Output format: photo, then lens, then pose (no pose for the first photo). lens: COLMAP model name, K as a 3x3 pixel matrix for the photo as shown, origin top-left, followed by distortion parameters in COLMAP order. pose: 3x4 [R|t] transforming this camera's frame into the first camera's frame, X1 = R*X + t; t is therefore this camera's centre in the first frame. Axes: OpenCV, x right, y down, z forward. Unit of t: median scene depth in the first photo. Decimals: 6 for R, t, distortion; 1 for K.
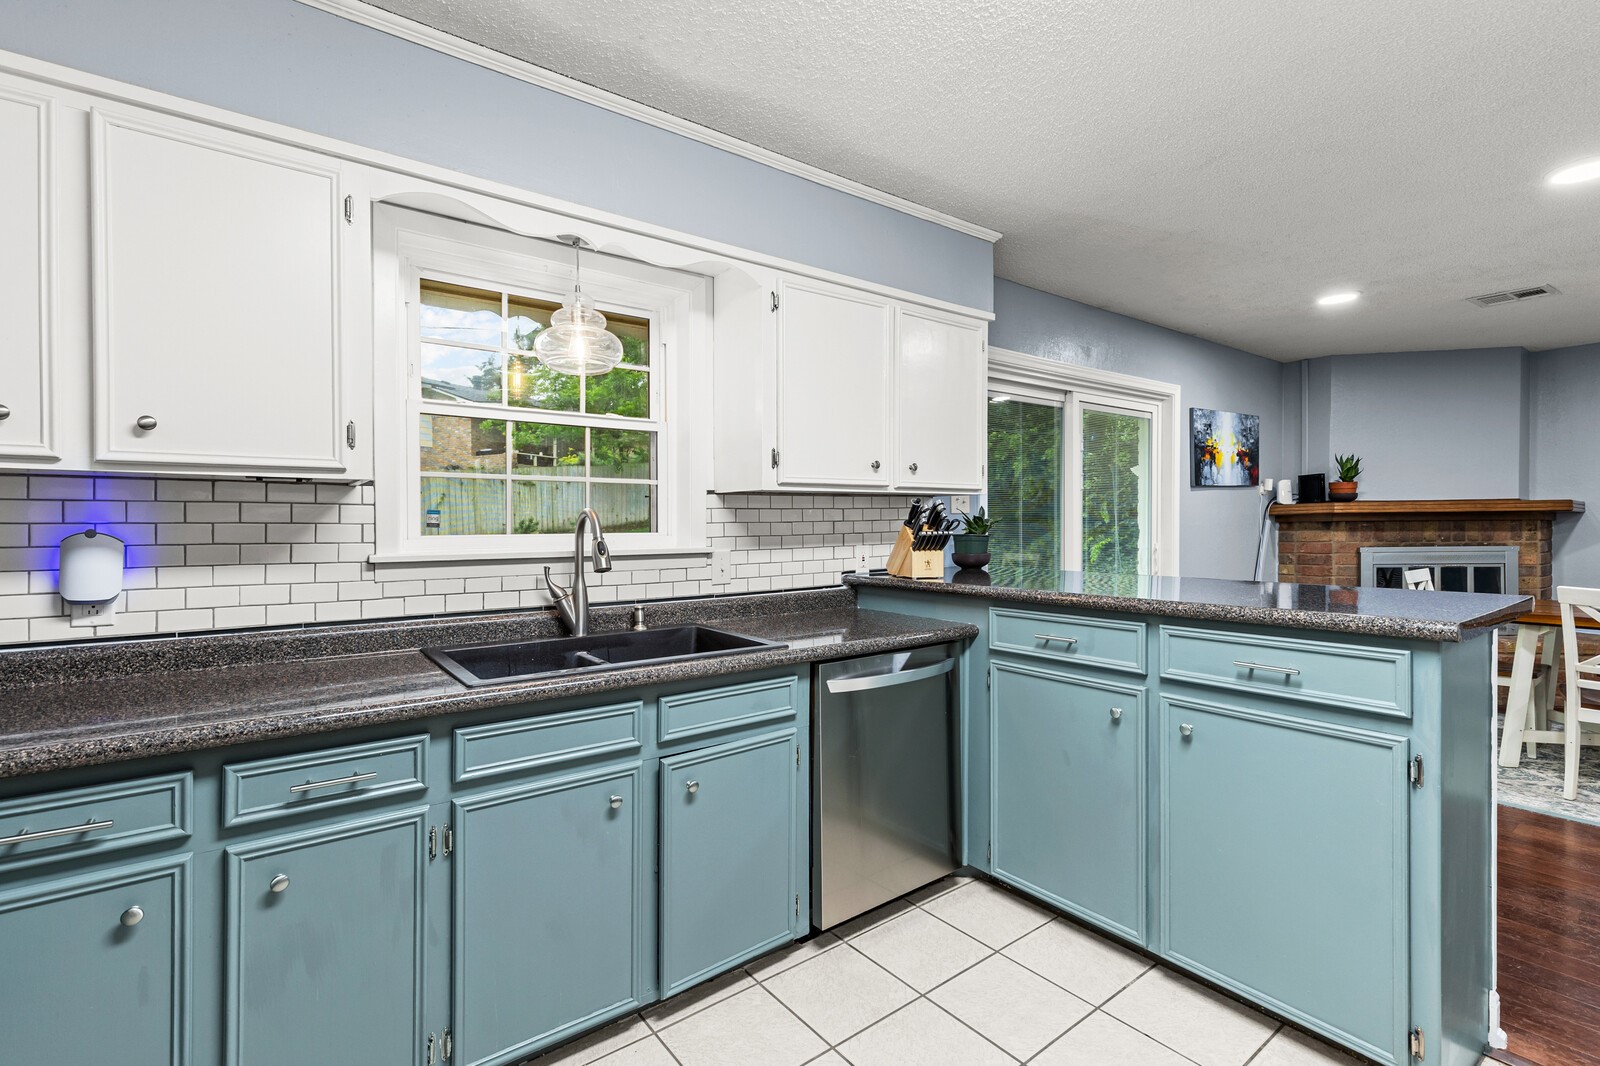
lens RADIAL K [[728.7, 0, 796.3], [0, 728.7, 534.4], [0, 0, 1]] dist [0.001269, 0.000080]
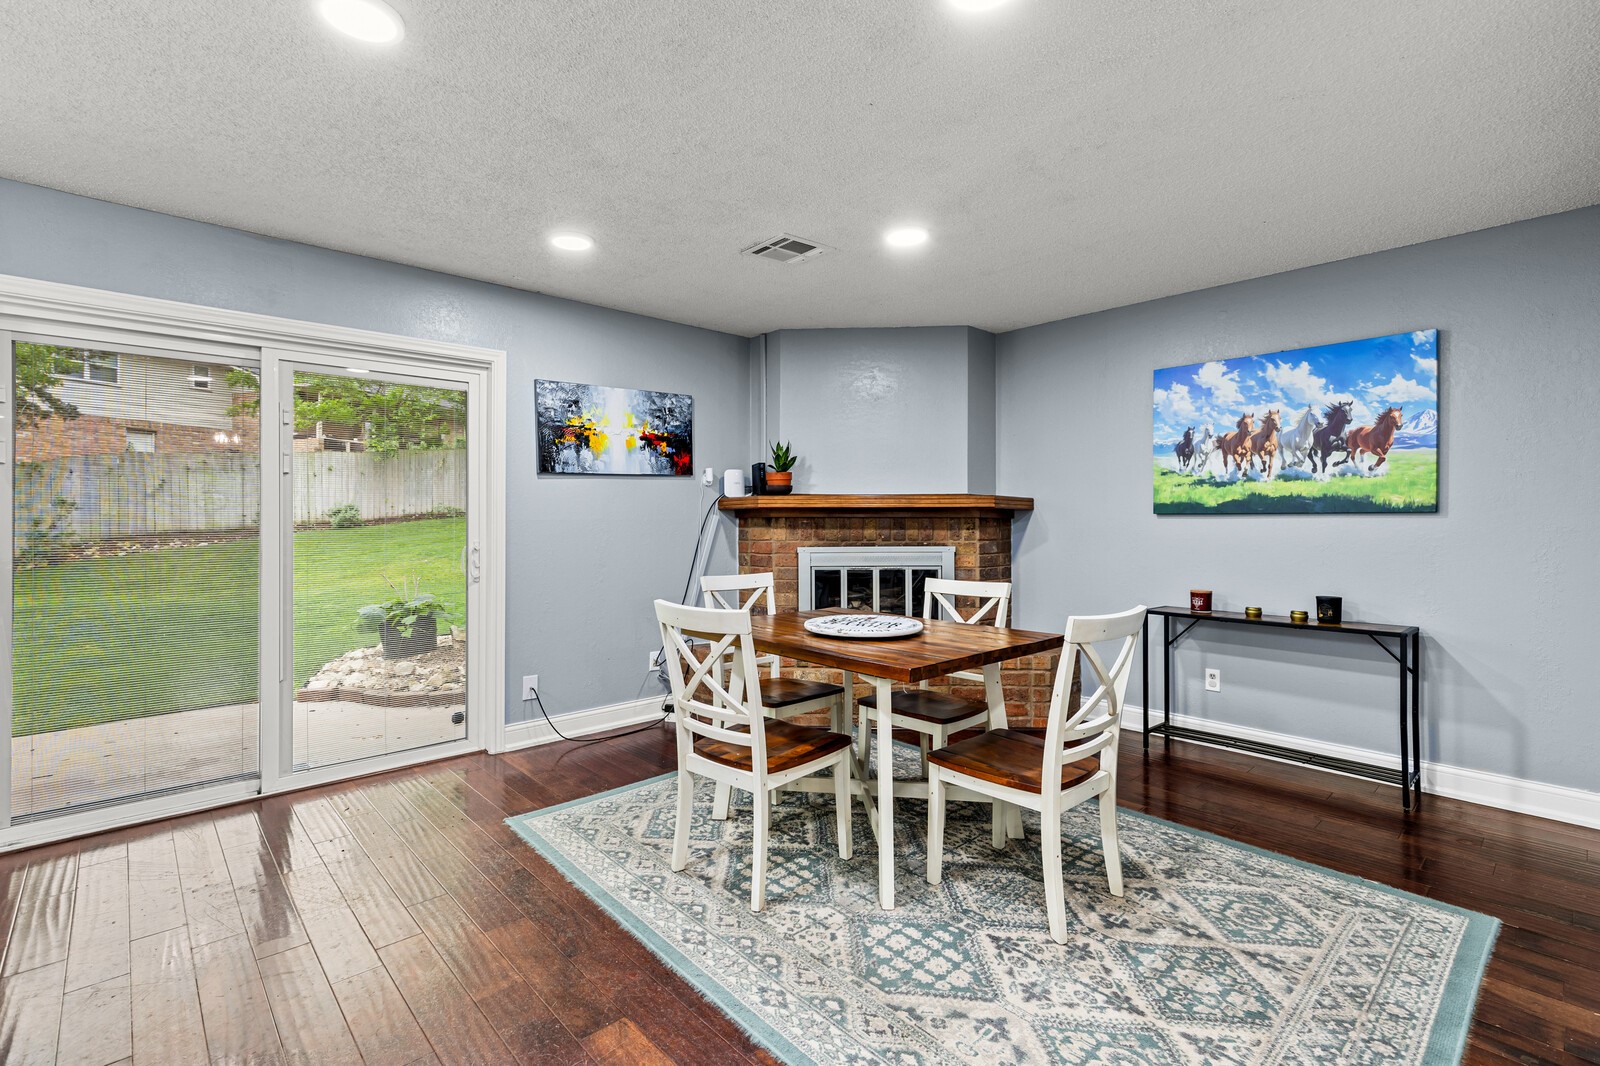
lens RADIAL K [[728.7, 0, 802.0], [0, 728.7, 525.1], [0, 0, 1]] dist [0.001269, 0.000080]
pose [[0.994265, 0.008414, 0.106617, 0.688005], [-0.007787, 0.999950, -0.006303, -0.003135], [-0.106665, 0.005437, 0.994280, 0.123889]]
